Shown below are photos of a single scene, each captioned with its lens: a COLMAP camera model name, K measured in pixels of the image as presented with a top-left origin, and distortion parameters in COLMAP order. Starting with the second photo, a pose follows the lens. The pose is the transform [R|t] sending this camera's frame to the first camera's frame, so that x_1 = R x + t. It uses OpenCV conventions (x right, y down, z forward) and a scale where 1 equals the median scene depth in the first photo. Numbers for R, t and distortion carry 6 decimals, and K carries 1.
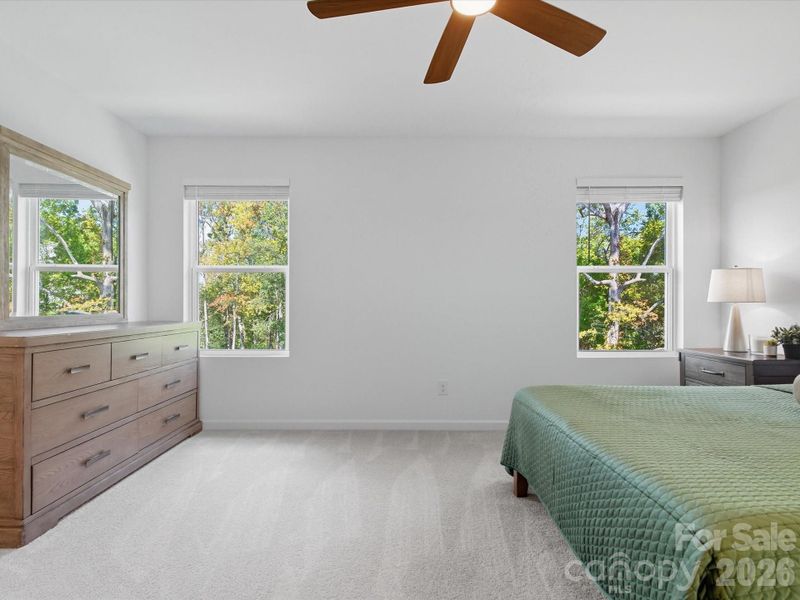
lens RADIAL K [[408.2, 0, 400.7], [0, 408.2, 303.1], [0, 0, 1]] dist [0.007844, -0.004792]
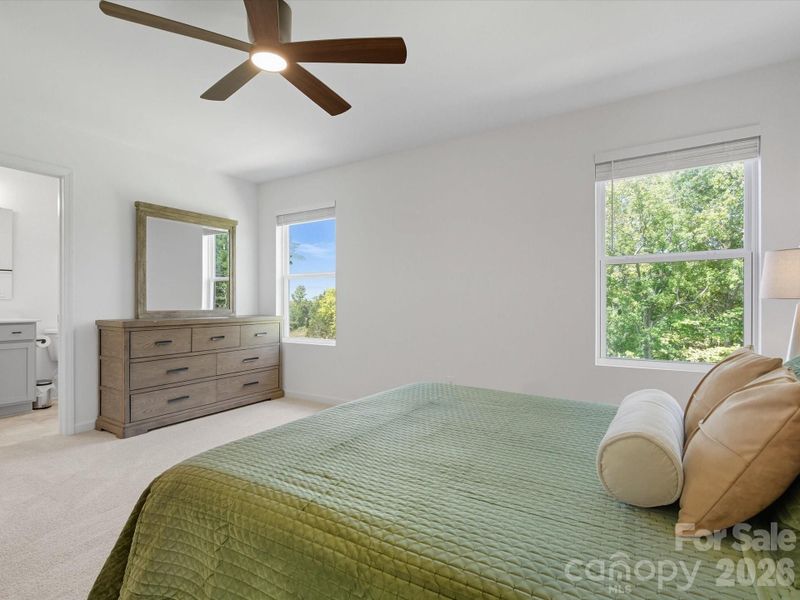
lens RADIAL K [[408.2, 0, 400.7], [0, 408.2, 300.5], [0, 0, 1]] dist [0.007844, -0.004792]
pose [[0.847667, -0.004204, -0.530512, 0.554715], [0.004004, 0.999991, -0.001527, -0.001360], [0.530513, -0.000830, 0.847676, 0.067135]]
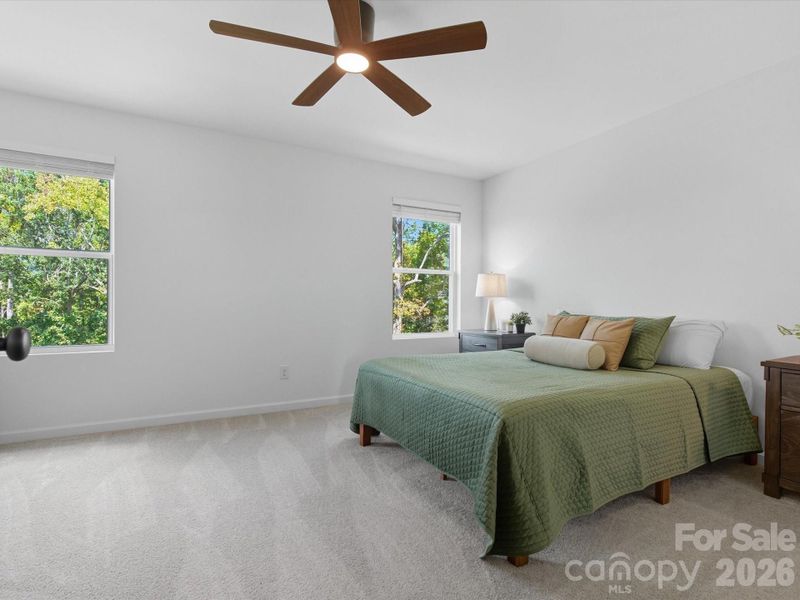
lens RADIAL K [[409.8, 0, 403.4], [0, 409.8, 301.6], [0, 0, 1]] dist [0.002571, -0.000315]
pose [[0.873435, 0.005094, 0.486914, -0.157868], [-0.006562, 0.999978, 0.001309, 0.014079], [-0.486897, -0.004338, 0.873449, -0.119914]]
